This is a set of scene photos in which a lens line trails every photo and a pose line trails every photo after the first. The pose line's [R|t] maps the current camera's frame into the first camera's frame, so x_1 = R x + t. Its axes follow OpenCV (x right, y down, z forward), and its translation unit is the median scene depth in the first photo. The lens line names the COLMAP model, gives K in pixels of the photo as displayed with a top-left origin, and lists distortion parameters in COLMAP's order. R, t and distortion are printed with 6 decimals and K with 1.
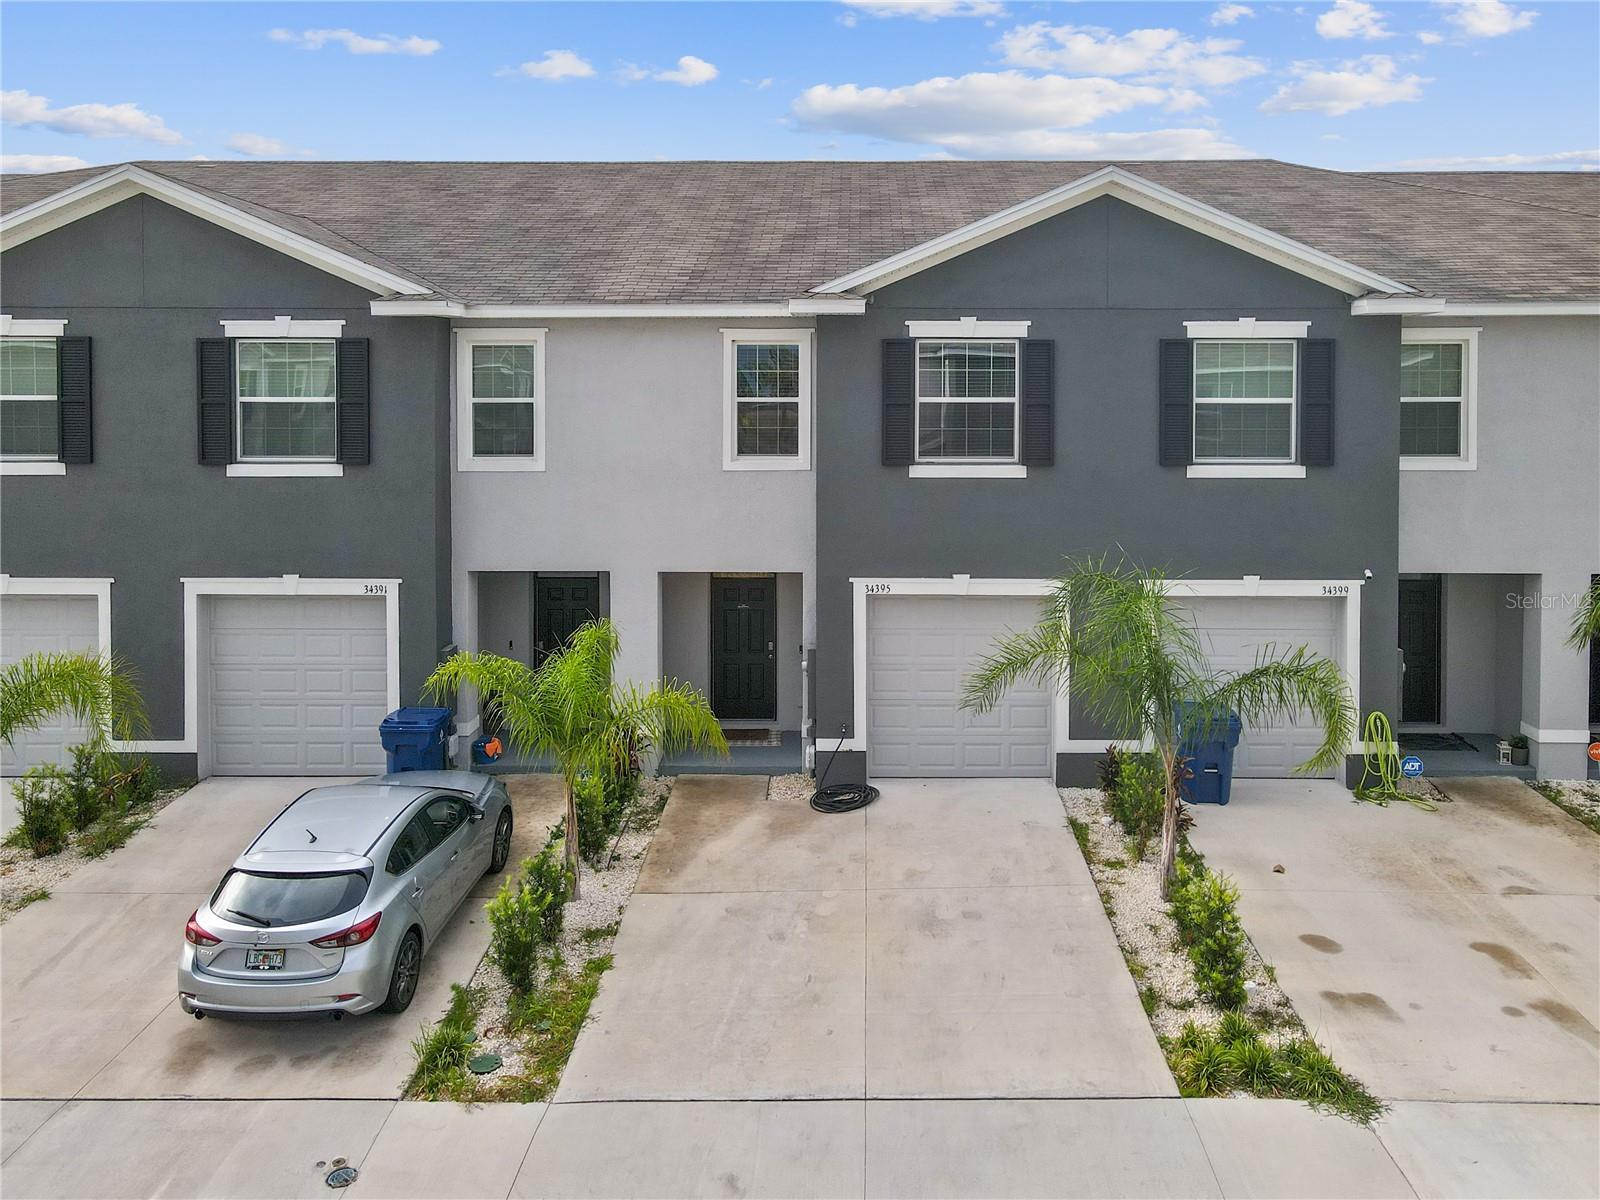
lens RADIAL K [[1187.1, 0, 845.0], [0, 1187.1, 452.9], [0, 0, 1]] dist [0.022031, -0.011087]
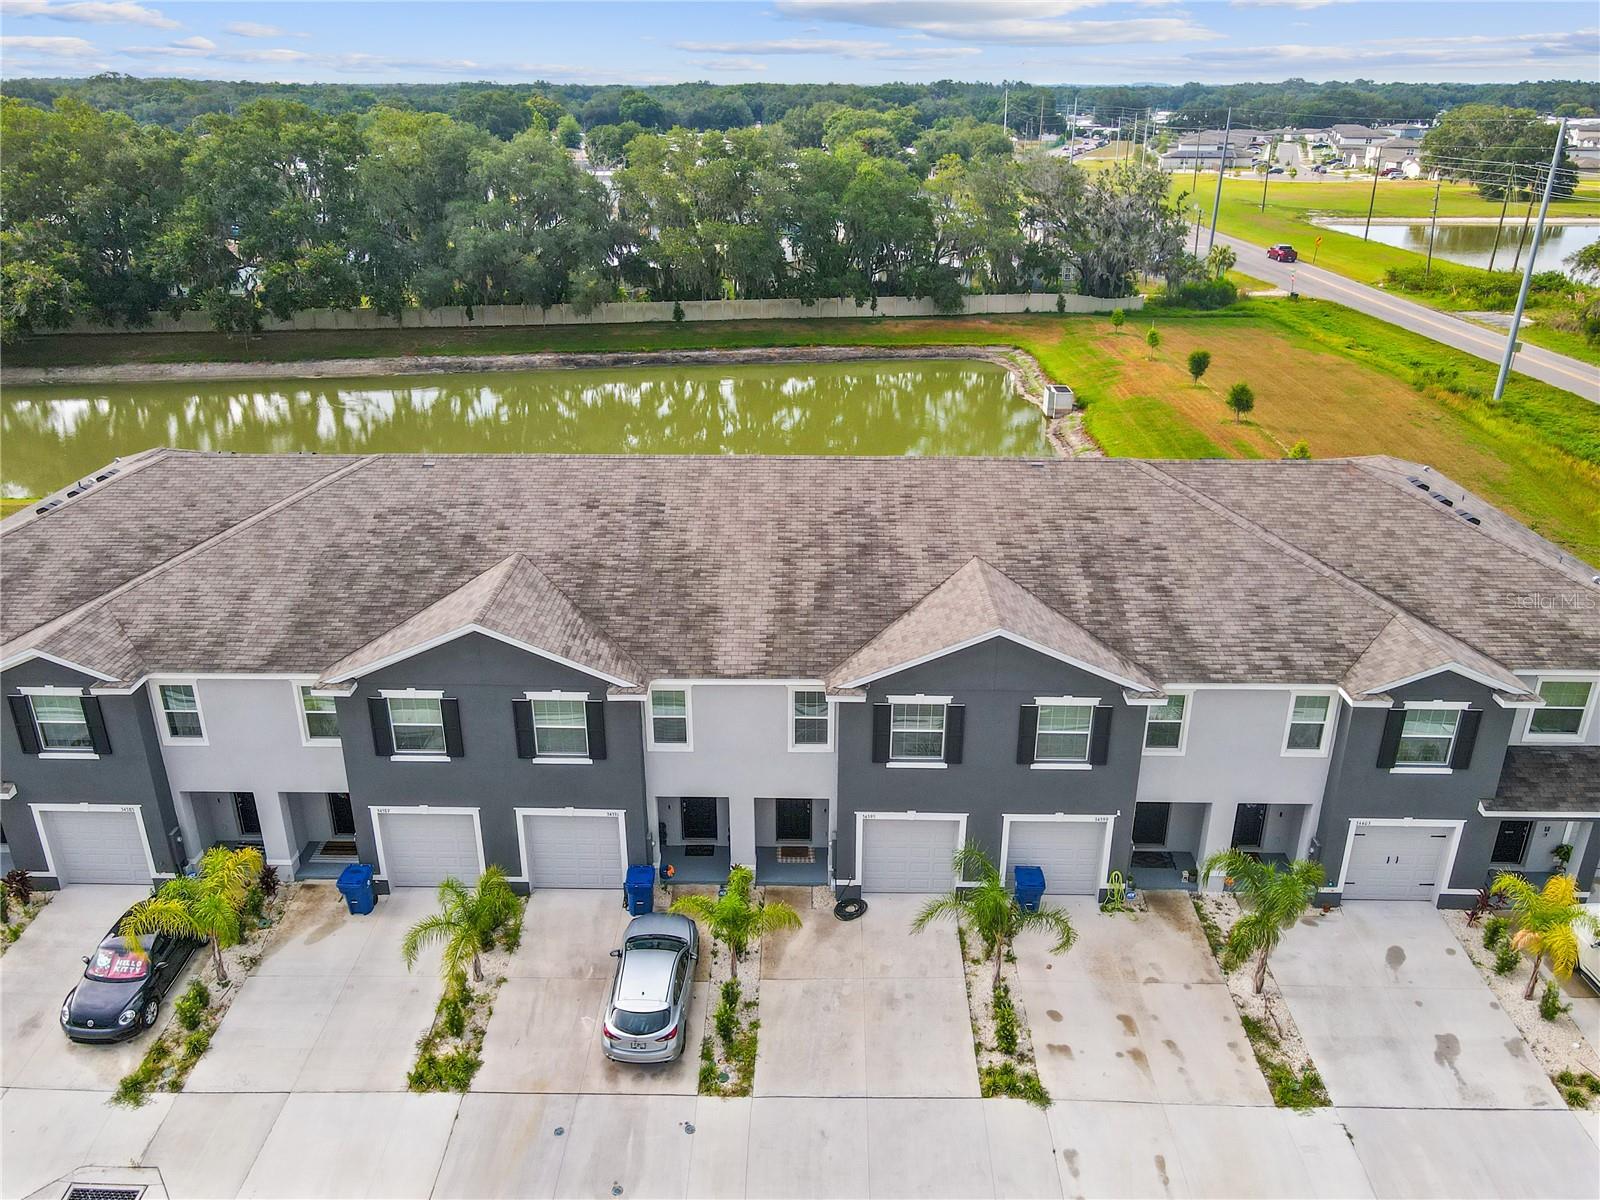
lens RADIAL K [[1187.1, 0, 794.5], [0, 1187.1, 600.6], [0, 0, 1]] dist [0.022031, -0.011087]
pose [[0.999958, 0.001709, -0.008981, -0.079161], [0.001769, 0.927644, 0.373461, -0.962538], [0.008969, -0.373461, 0.927603, -0.698179]]
